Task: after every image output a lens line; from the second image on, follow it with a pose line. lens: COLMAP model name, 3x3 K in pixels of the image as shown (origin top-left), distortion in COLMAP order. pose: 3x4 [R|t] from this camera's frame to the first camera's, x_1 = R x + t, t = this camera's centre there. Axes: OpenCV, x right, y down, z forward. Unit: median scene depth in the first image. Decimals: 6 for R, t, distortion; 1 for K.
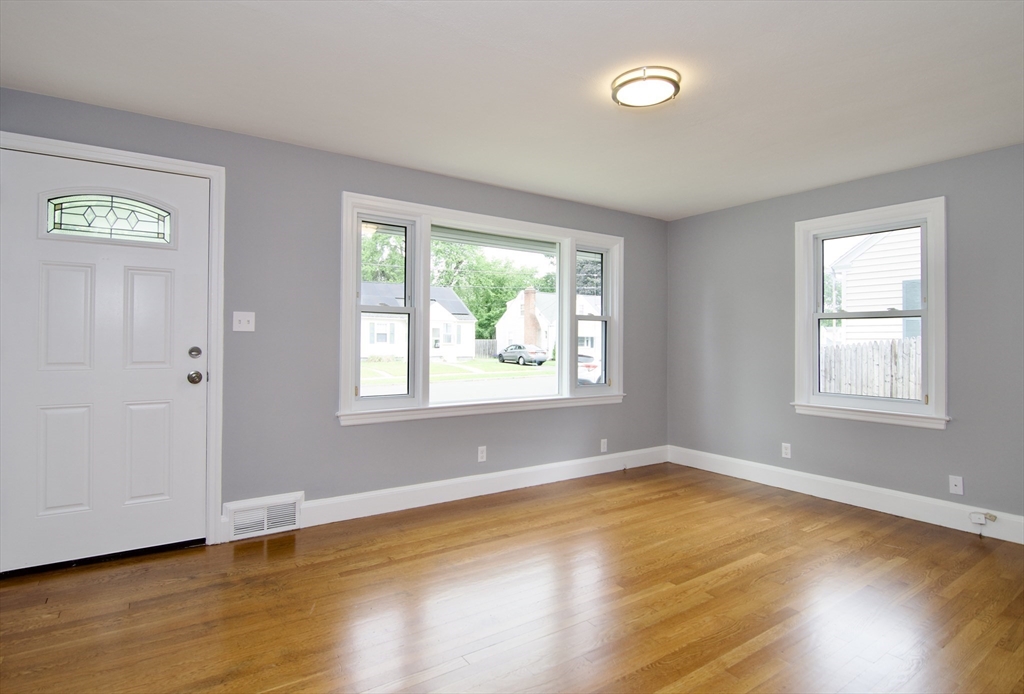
lens RADIAL K [[522.6, 0, 506.7], [0, 522.6, 339.1], [0, 0, 1]] dist [-0.004490, -0.008804]
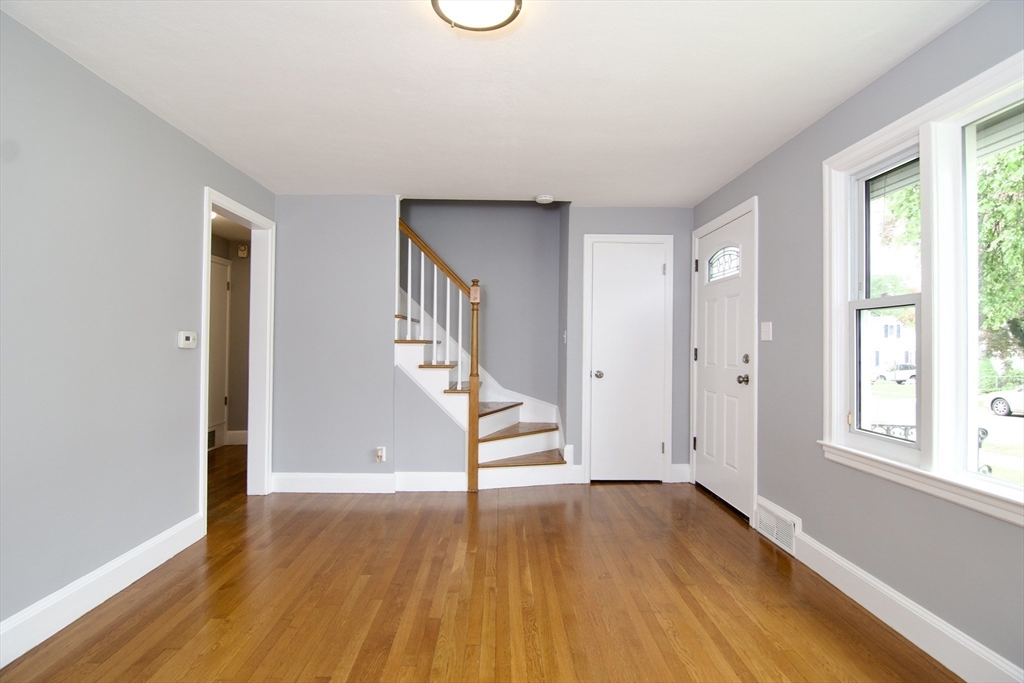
lens RADIAL K [[522.6, 0, 511.9], [0, 522.6, 341.0], [0, 0, 1]] dist [-0.004490, -0.008804]
pose [[-0.561797, -0.016904, -0.827102, 0.685534], [-0.010811, 0.999856, -0.013092, 0.005483], [0.827204, 0.001587, -0.561899, 1.193562]]
